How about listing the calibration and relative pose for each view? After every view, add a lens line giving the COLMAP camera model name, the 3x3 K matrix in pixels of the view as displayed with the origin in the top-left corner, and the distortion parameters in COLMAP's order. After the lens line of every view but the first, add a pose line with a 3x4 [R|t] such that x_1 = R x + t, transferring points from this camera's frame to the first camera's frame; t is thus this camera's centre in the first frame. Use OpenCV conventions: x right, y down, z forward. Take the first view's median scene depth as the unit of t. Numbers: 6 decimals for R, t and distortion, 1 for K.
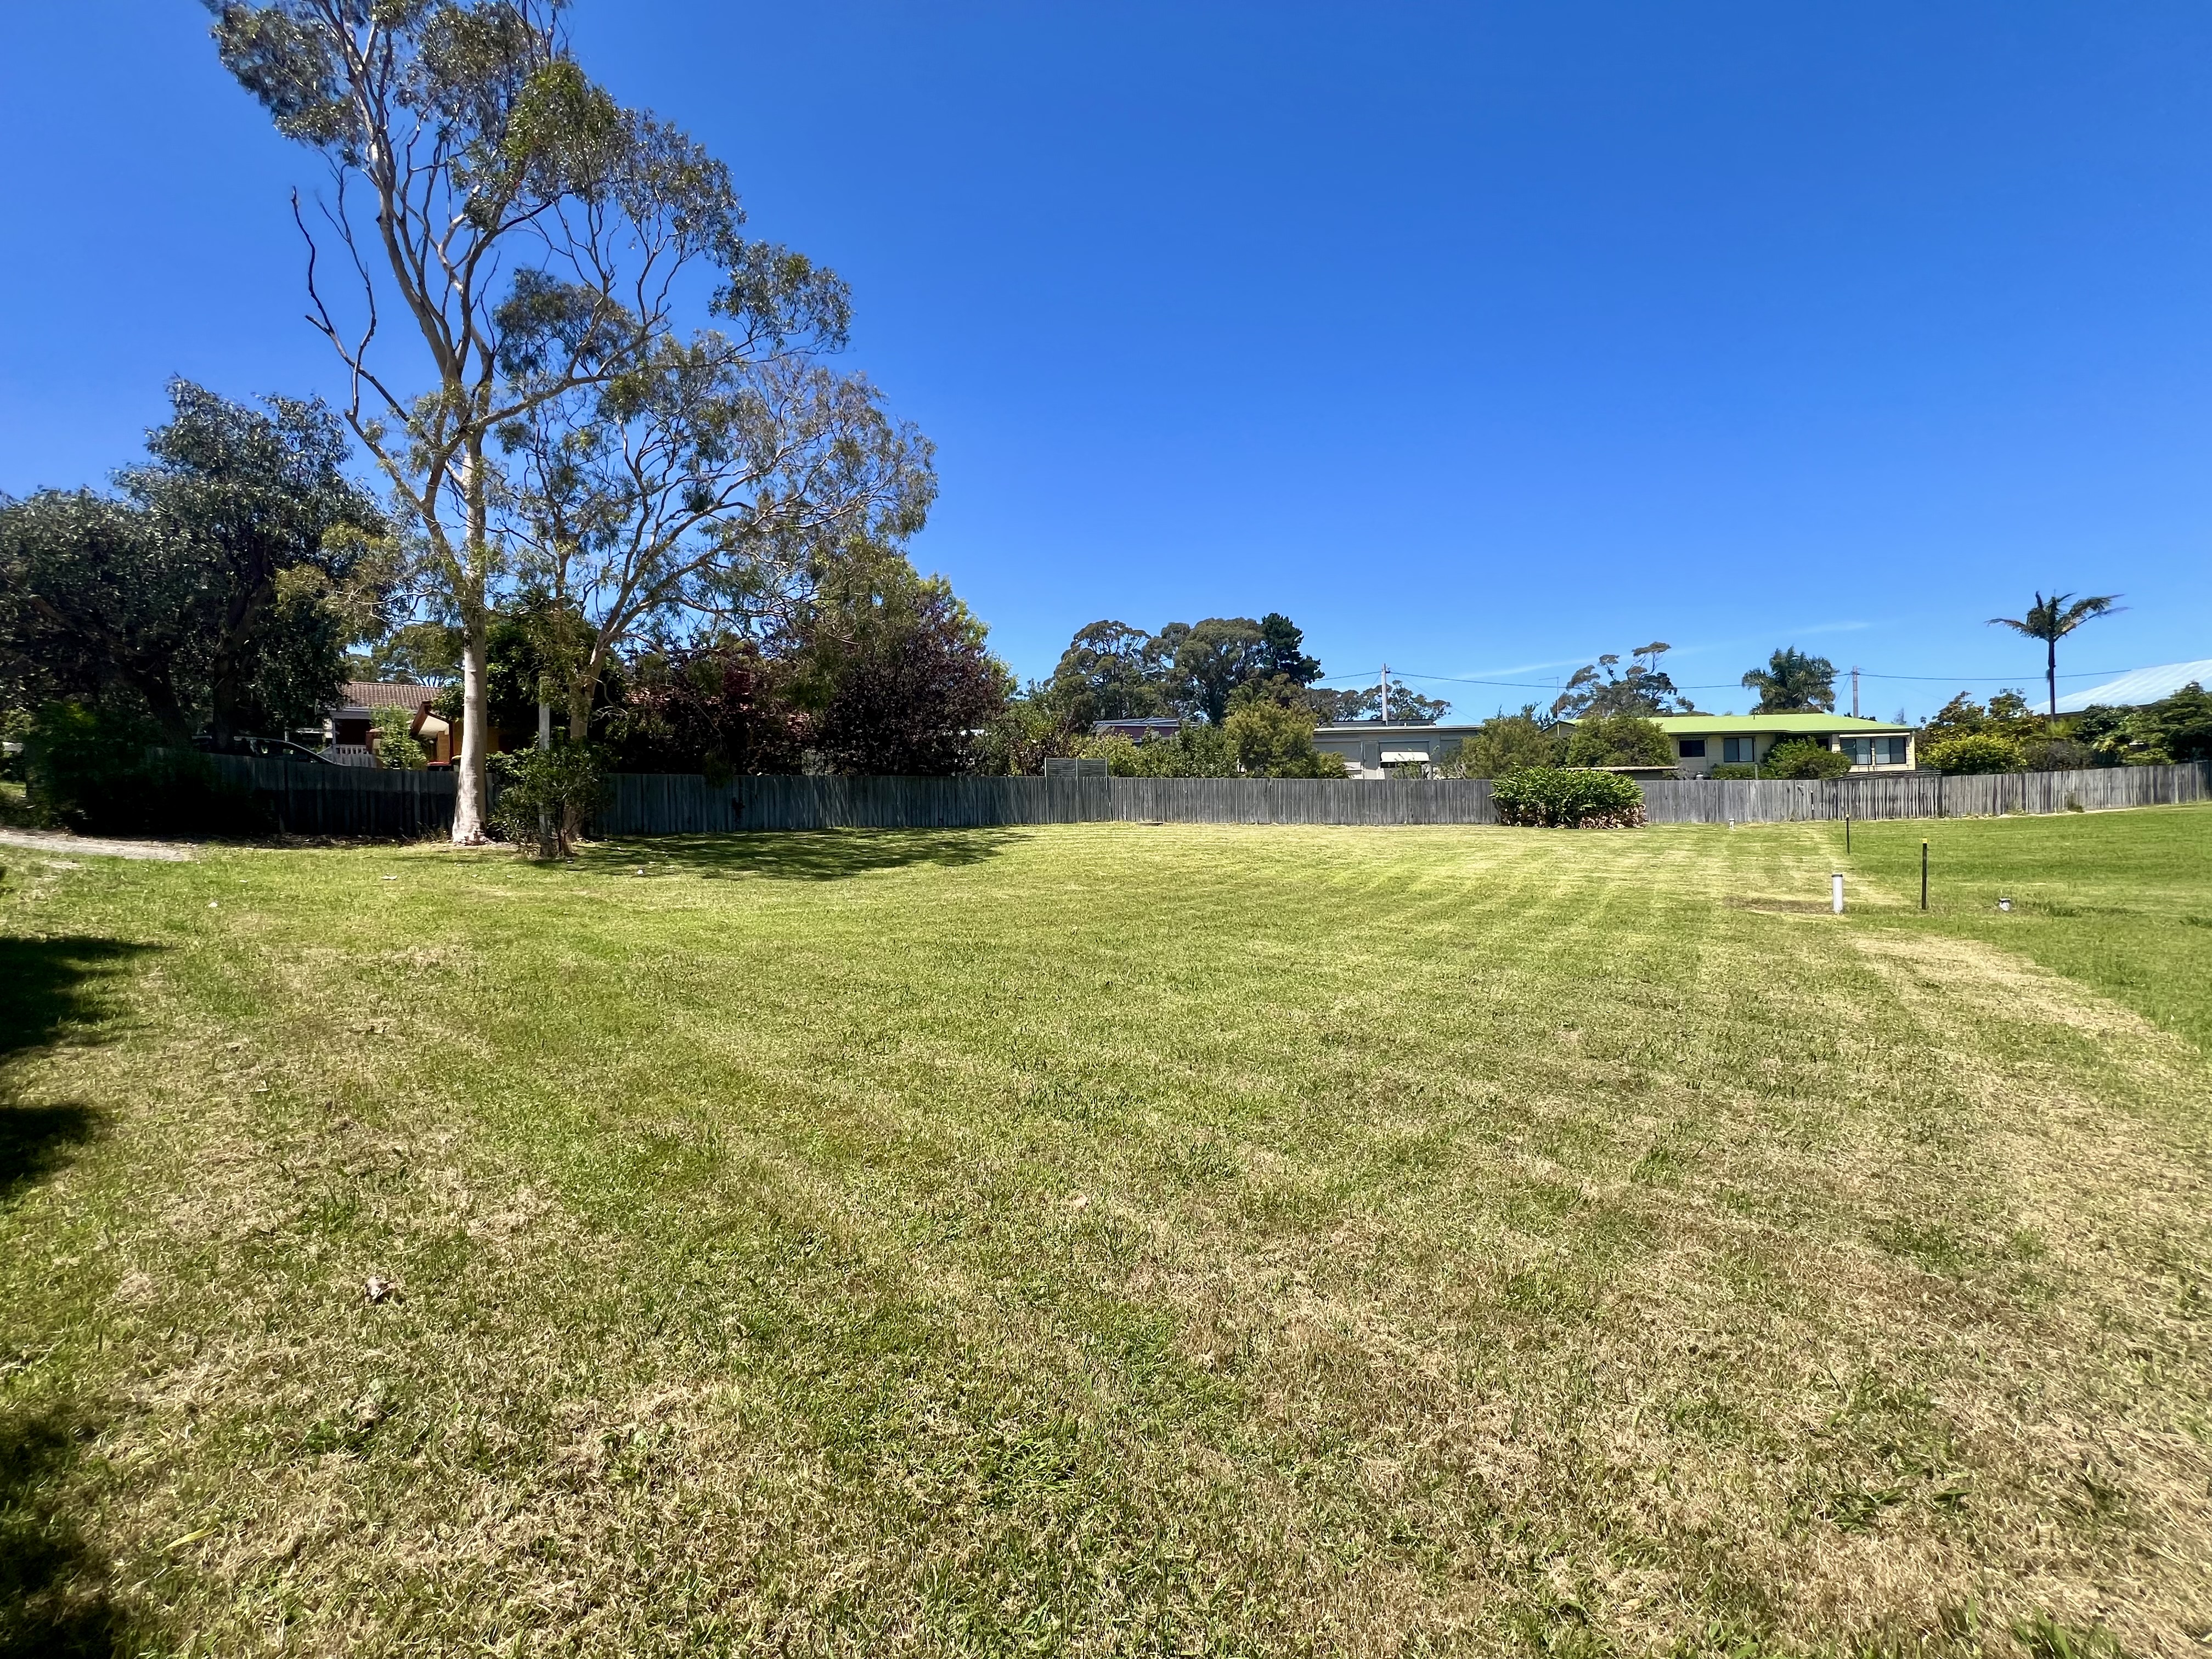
lens RADIAL K [[879.9, 0, 1094.6], [0, 879.9, 825.3], [0, 0, 1]] dist [-0.000794, -0.000030]
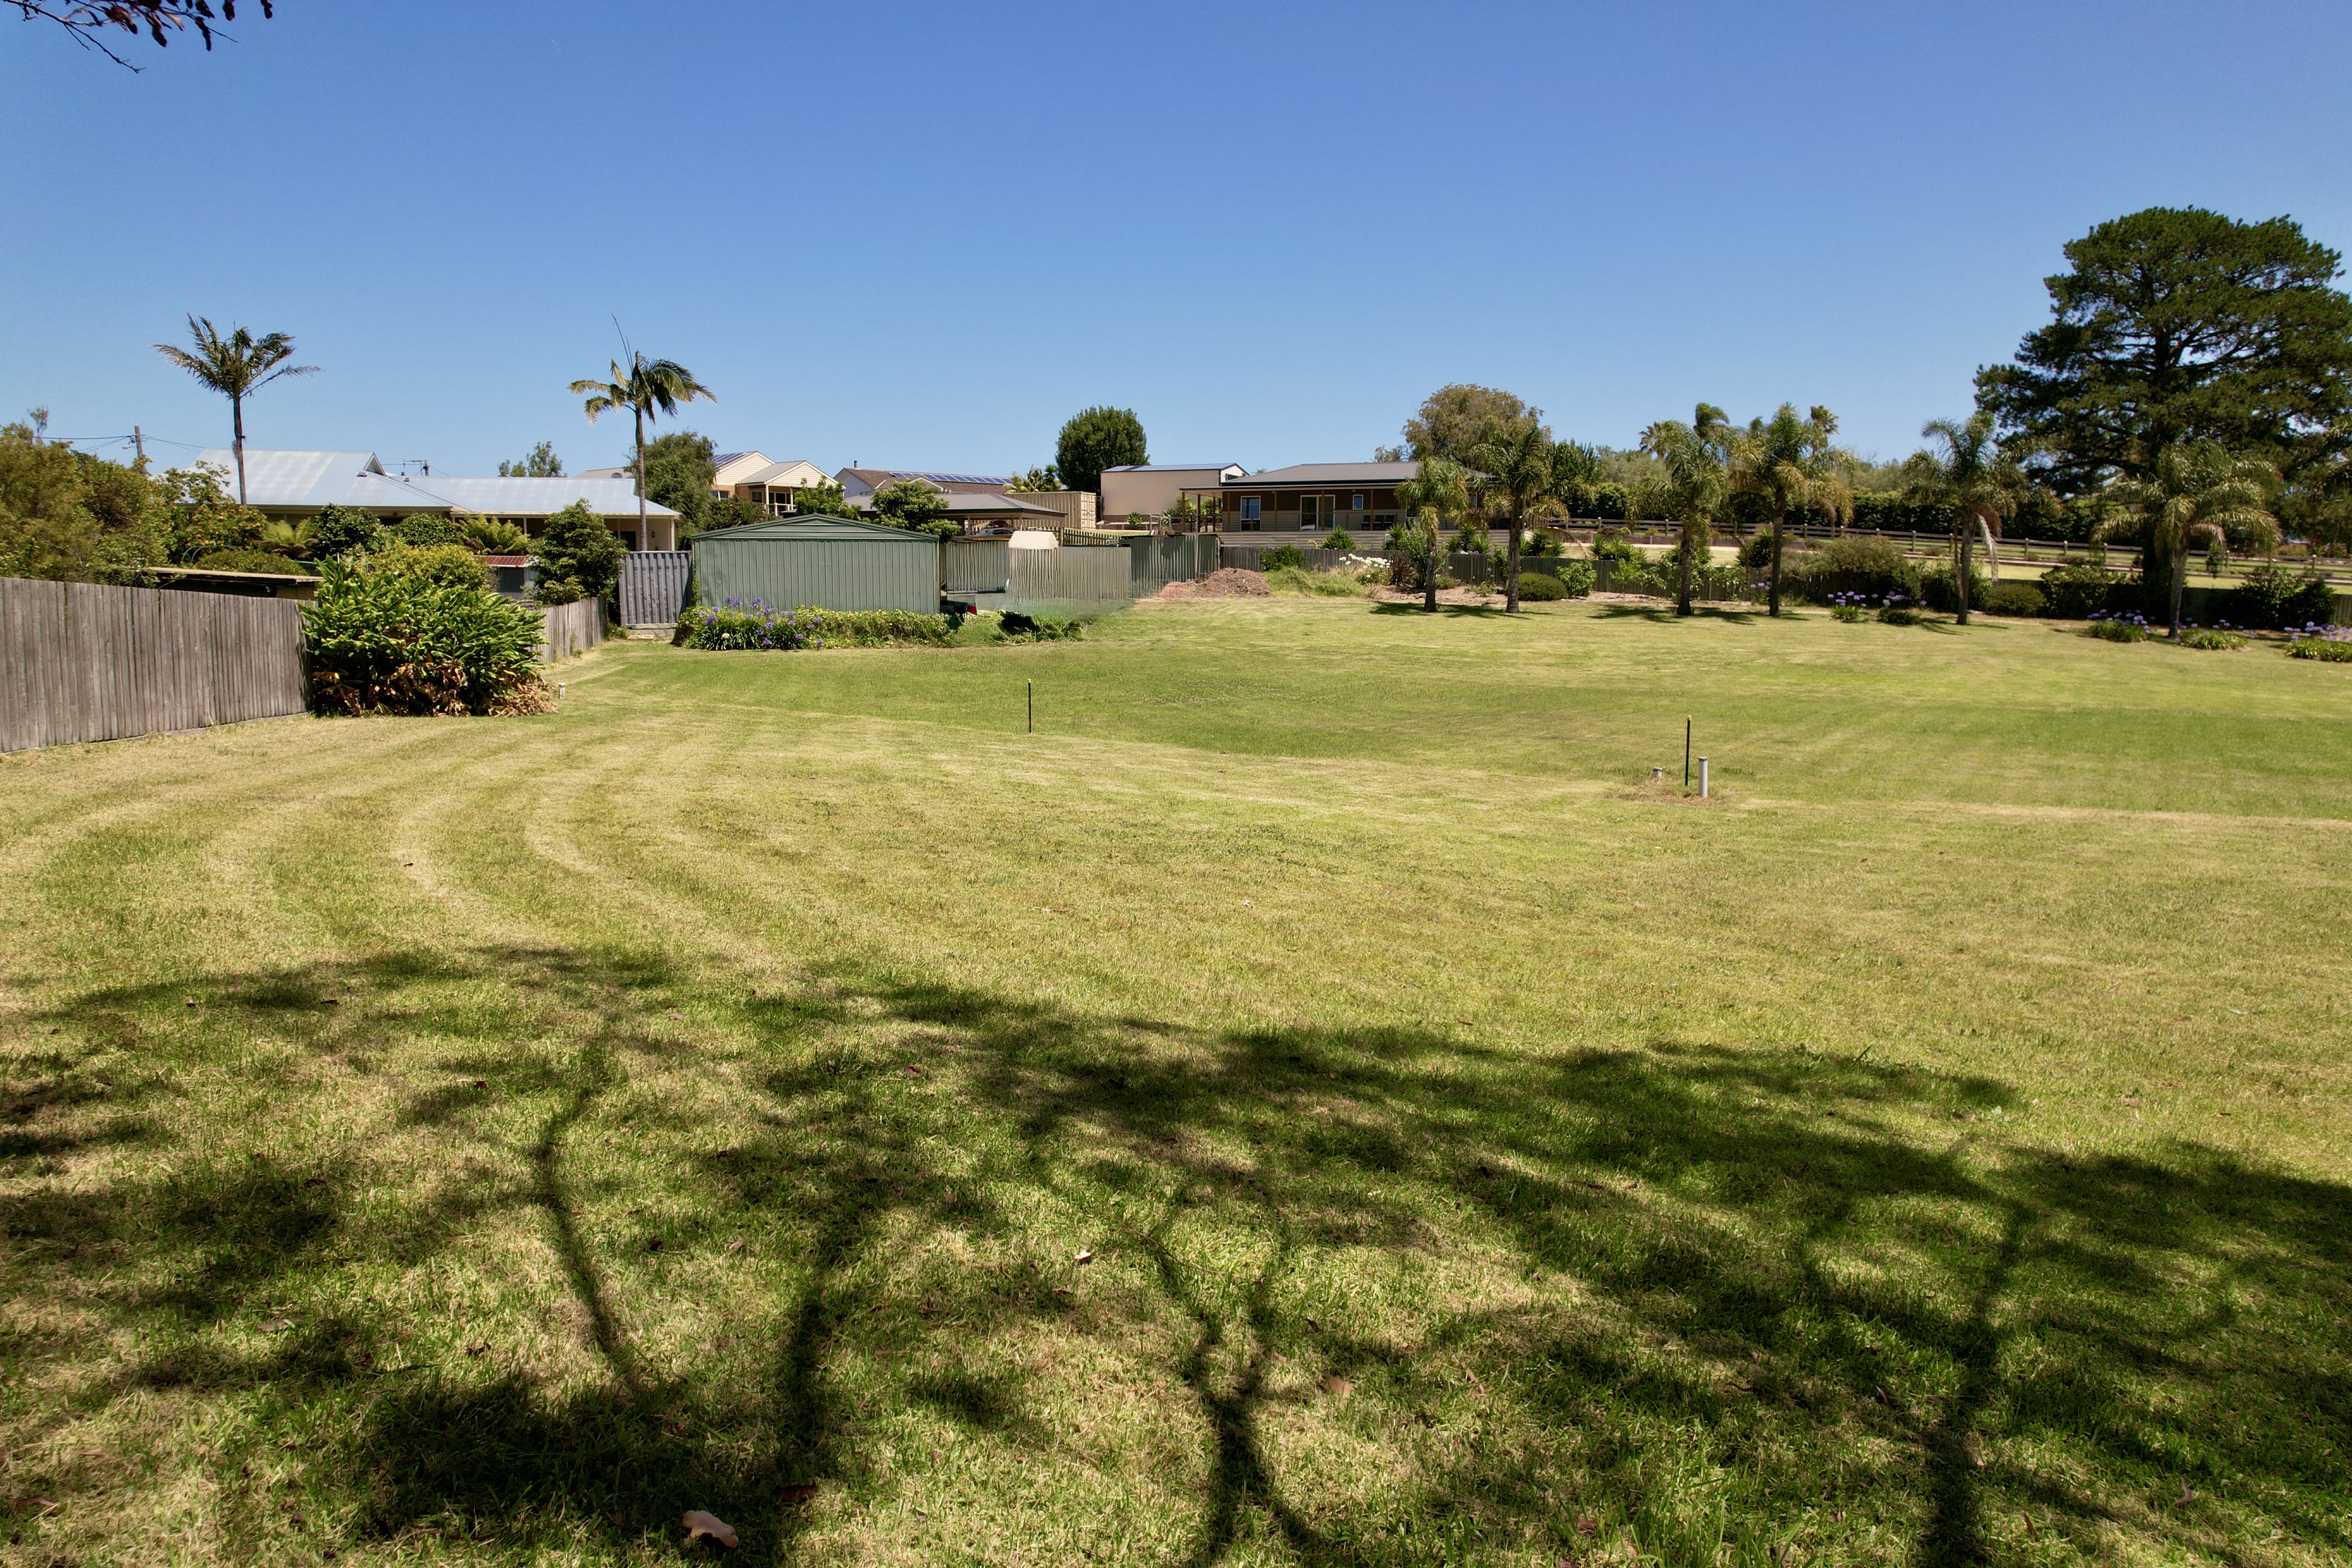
lens RADIAL K [[1490.2, 0, 1176.0], [0, 1490.2, 784.0], [0, 0, 1]] dist [-0.076839, 0.065291]
pose [[-0.147833, -0.096289, 0.984314, -0.210821], [0.006960, 0.995123, 0.098391, -0.026672], [-0.988988, 0.021396, -0.146442, 0.609994]]
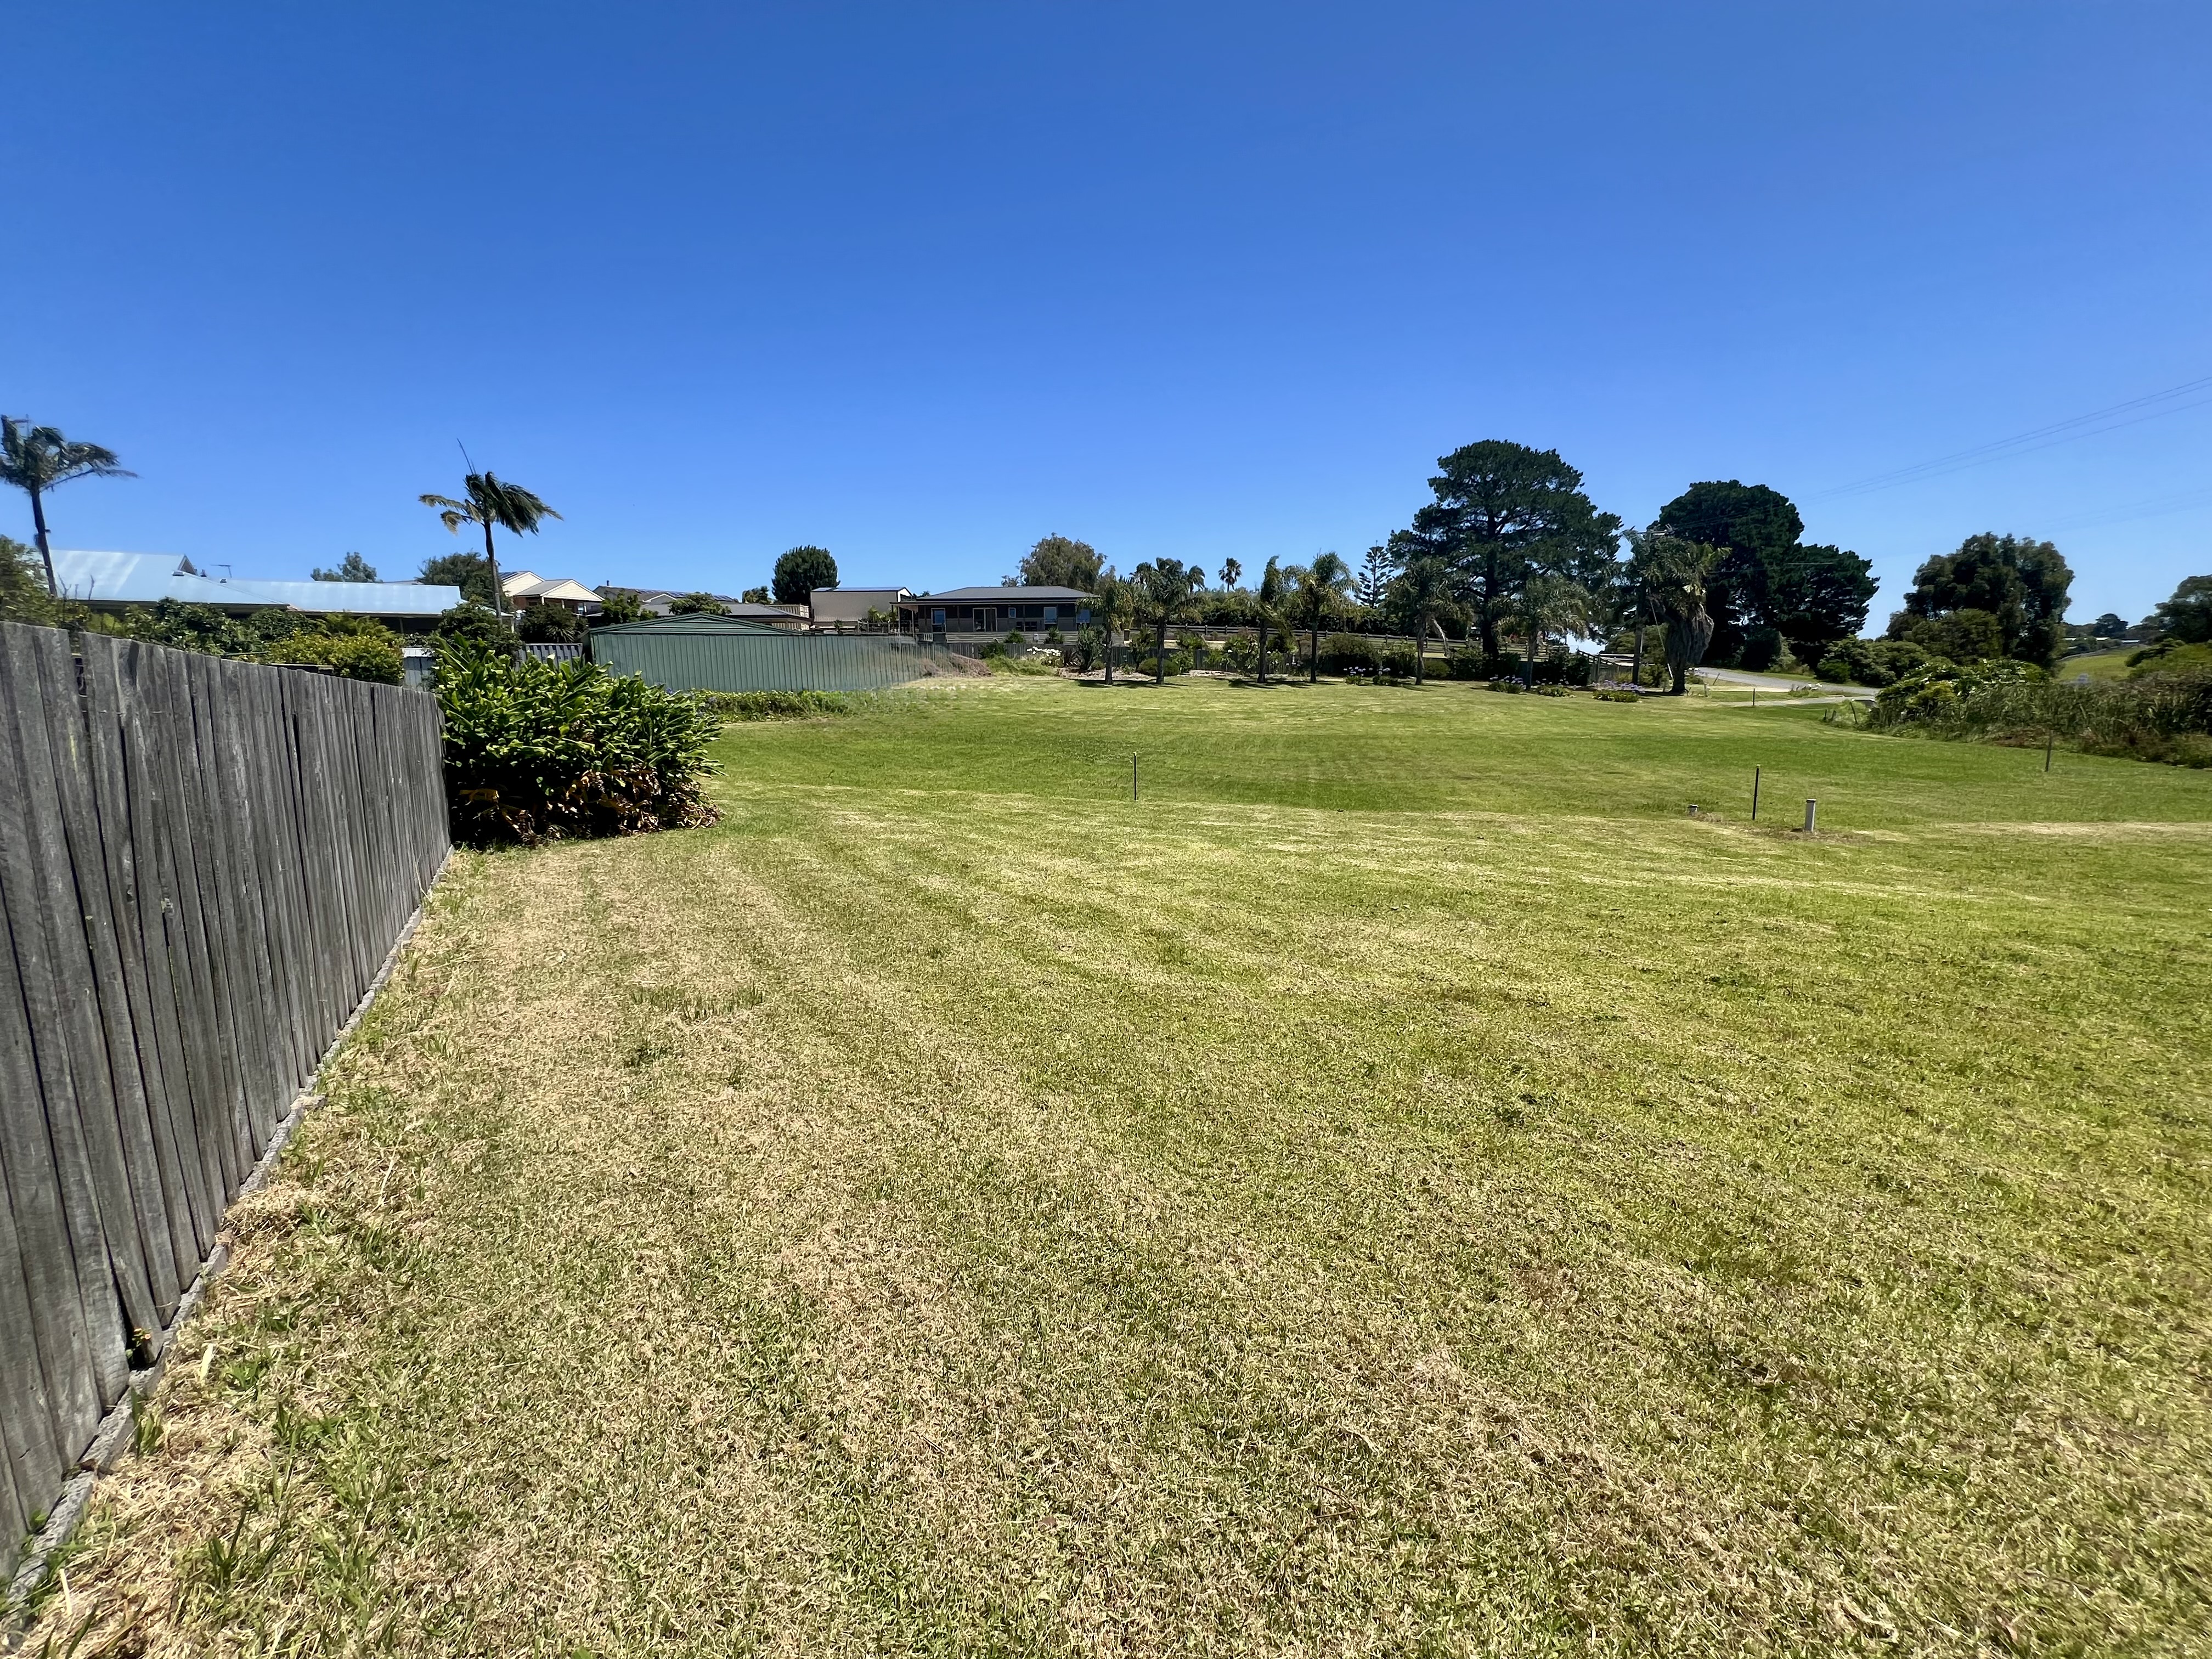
lens RADIAL K [[897.1, 0, 1085.1], [0, 897.1, 792.7], [0, 0, 1]] dist [0.000174, 0.000158]
pose [[-0.457918, -0.084306, 0.884988, 0.085704], [0.028921, 0.993554, 0.109613, -0.039201], [-0.888524, 0.075788, -0.452528, 0.812922]]
